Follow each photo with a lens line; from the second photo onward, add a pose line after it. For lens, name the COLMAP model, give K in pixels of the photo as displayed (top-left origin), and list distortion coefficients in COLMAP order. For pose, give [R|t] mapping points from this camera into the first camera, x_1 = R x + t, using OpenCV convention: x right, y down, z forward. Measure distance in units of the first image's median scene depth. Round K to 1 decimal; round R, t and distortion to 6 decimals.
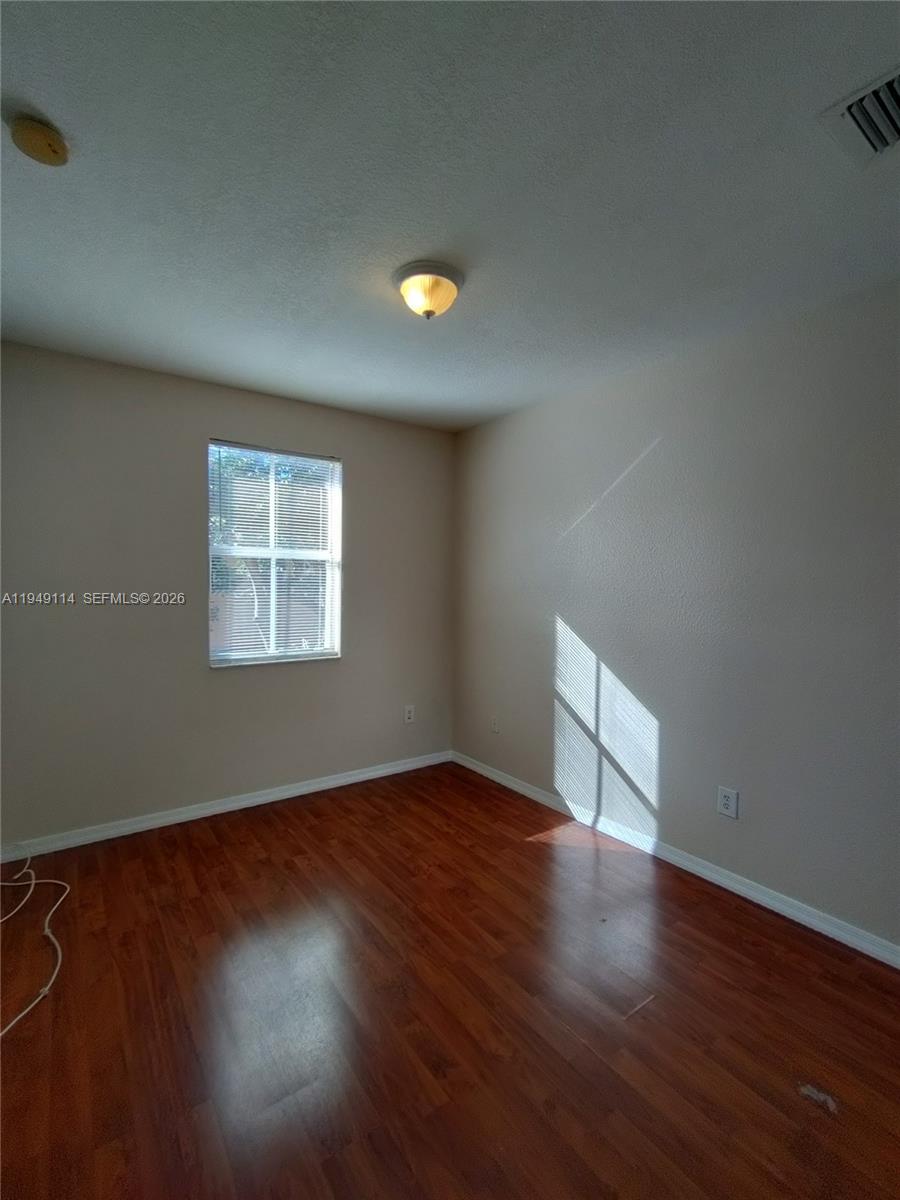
lens RADIAL K [[537.9, 0, 443.0], [0, 537.9, 594.5], [0, 0, 1]] dist [0.003969, 0.004356]
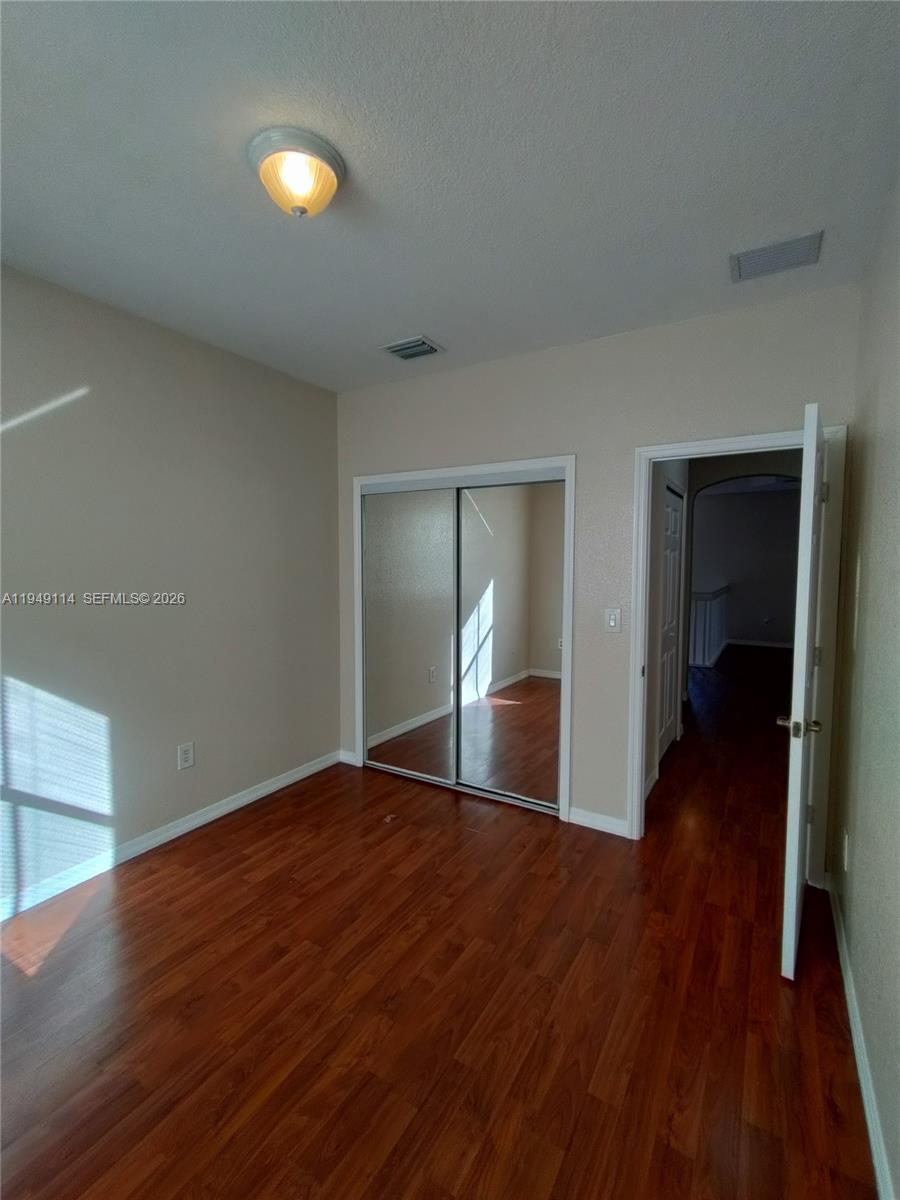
lens RADIAL K [[537.9, 0, 449.6], [0, 537.9, 594.2], [0, 0, 1]] dist [0.003969, 0.004356]
pose [[-0.393518, -0.076321, 0.916143, -0.669944], [0.013031, 0.995985, 0.088570, -0.042099], [-0.919224, 0.046792, -0.390944, 0.892129]]
